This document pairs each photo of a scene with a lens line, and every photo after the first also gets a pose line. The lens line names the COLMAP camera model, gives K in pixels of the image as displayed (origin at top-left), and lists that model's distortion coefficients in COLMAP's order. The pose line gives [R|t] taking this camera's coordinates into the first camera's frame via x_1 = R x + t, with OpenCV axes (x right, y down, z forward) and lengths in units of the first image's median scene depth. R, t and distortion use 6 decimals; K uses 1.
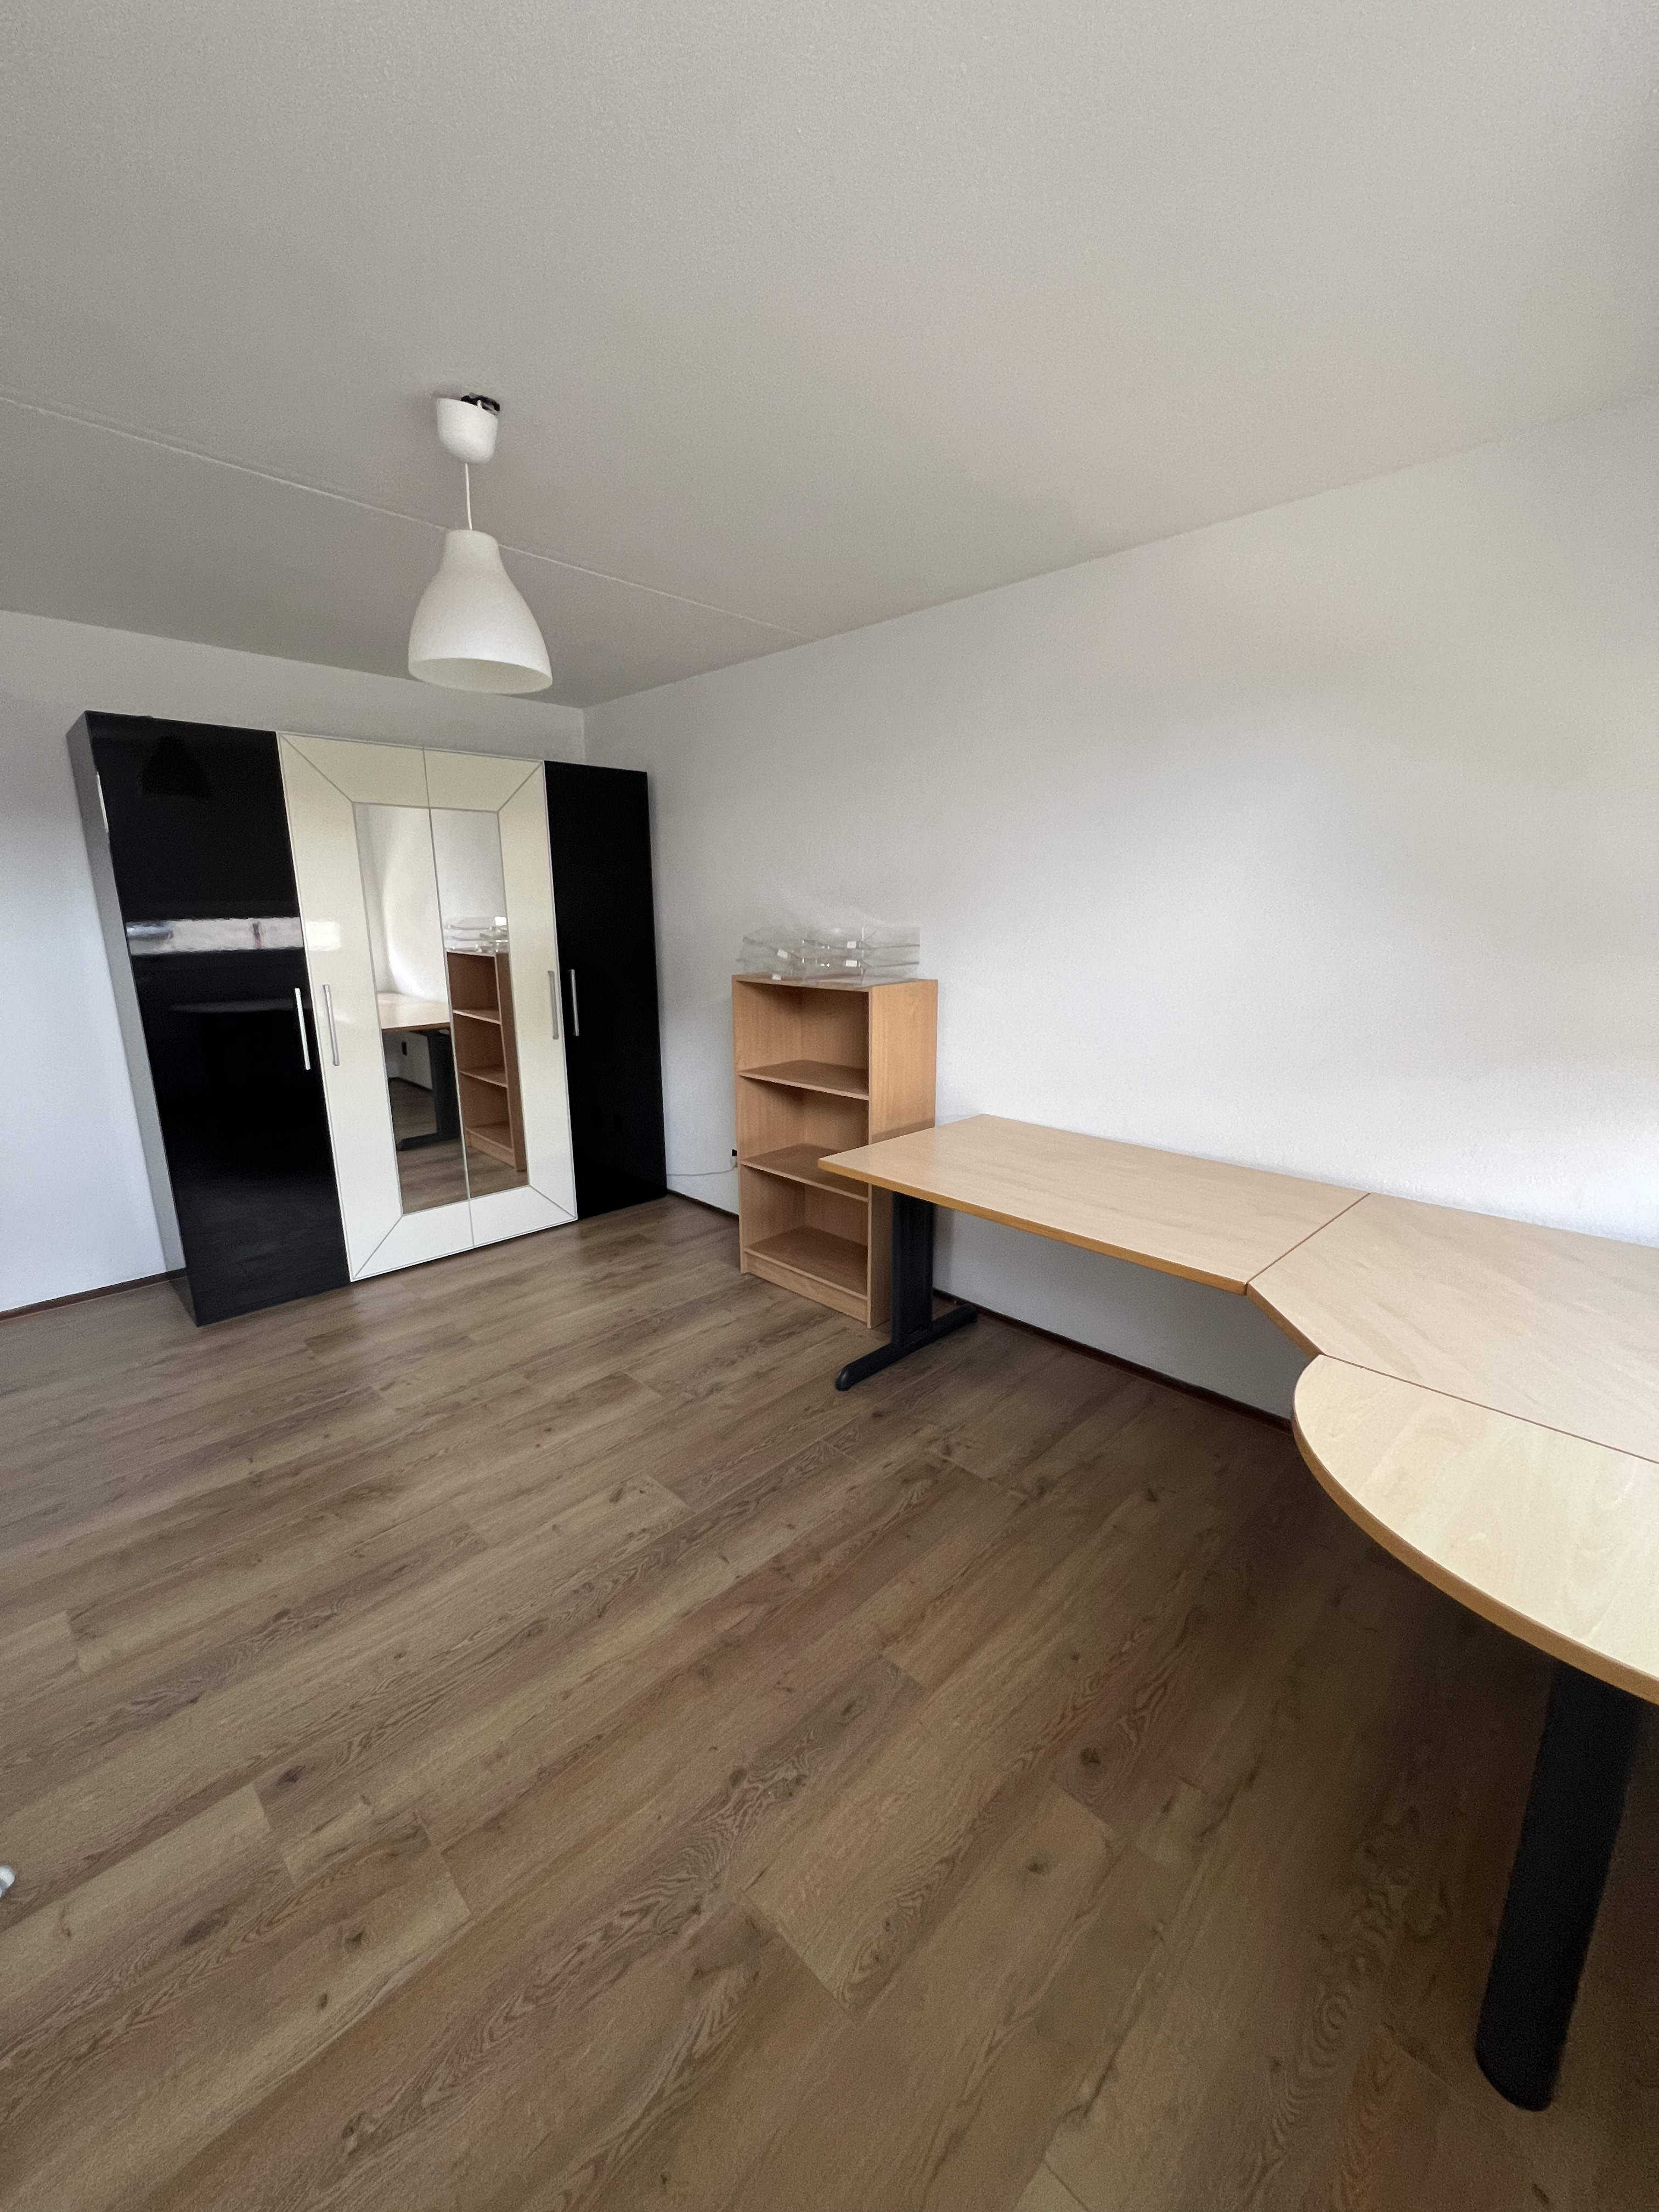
lens RADIAL K [[884.5, 0, 828.6], [0, 884.5, 1103.9], [0, 0, 1]] dist [0.001451, 0.000362]
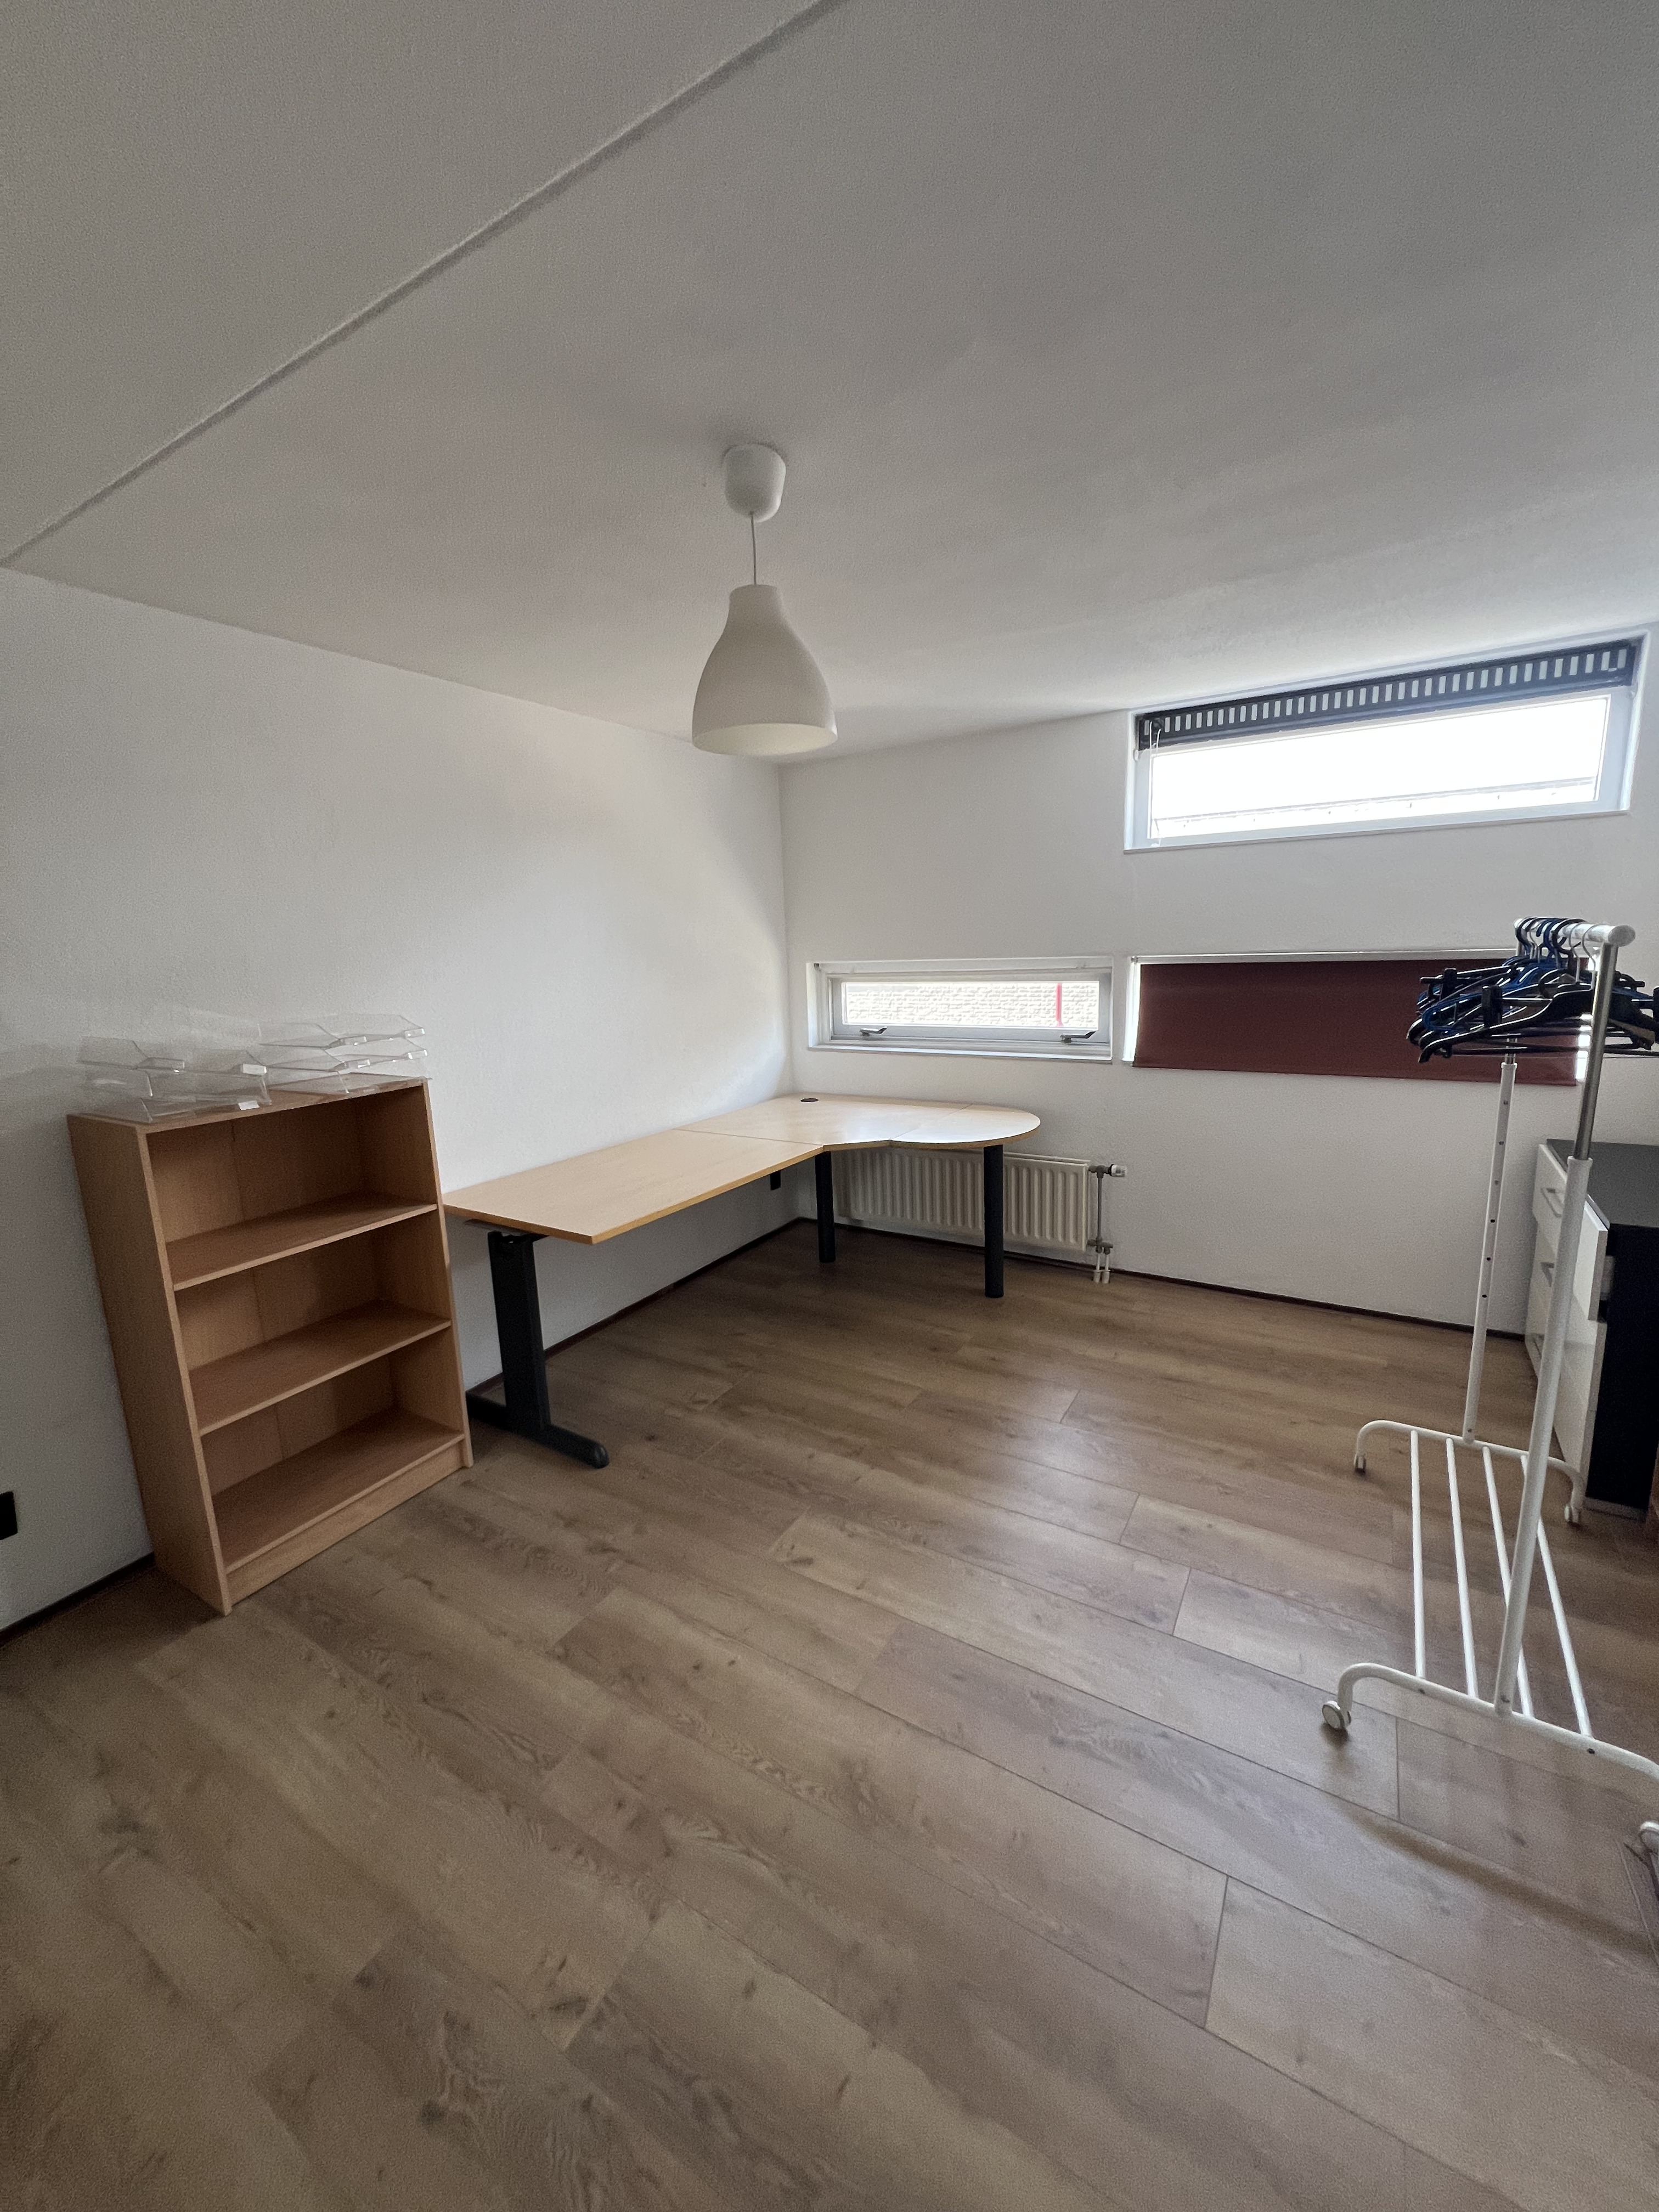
lens RADIAL K [[884.5, 0, 828.6], [0, 884.5, 1103.9], [0, 0, 1]] dist [0.001451, 0.000362]
pose [[-0.229895, -0.168723, 0.958478, -1.069349], [0.247067, 0.942474, 0.225166, -0.250691], [-0.941332, 0.288573, -0.174984, 0.957342]]
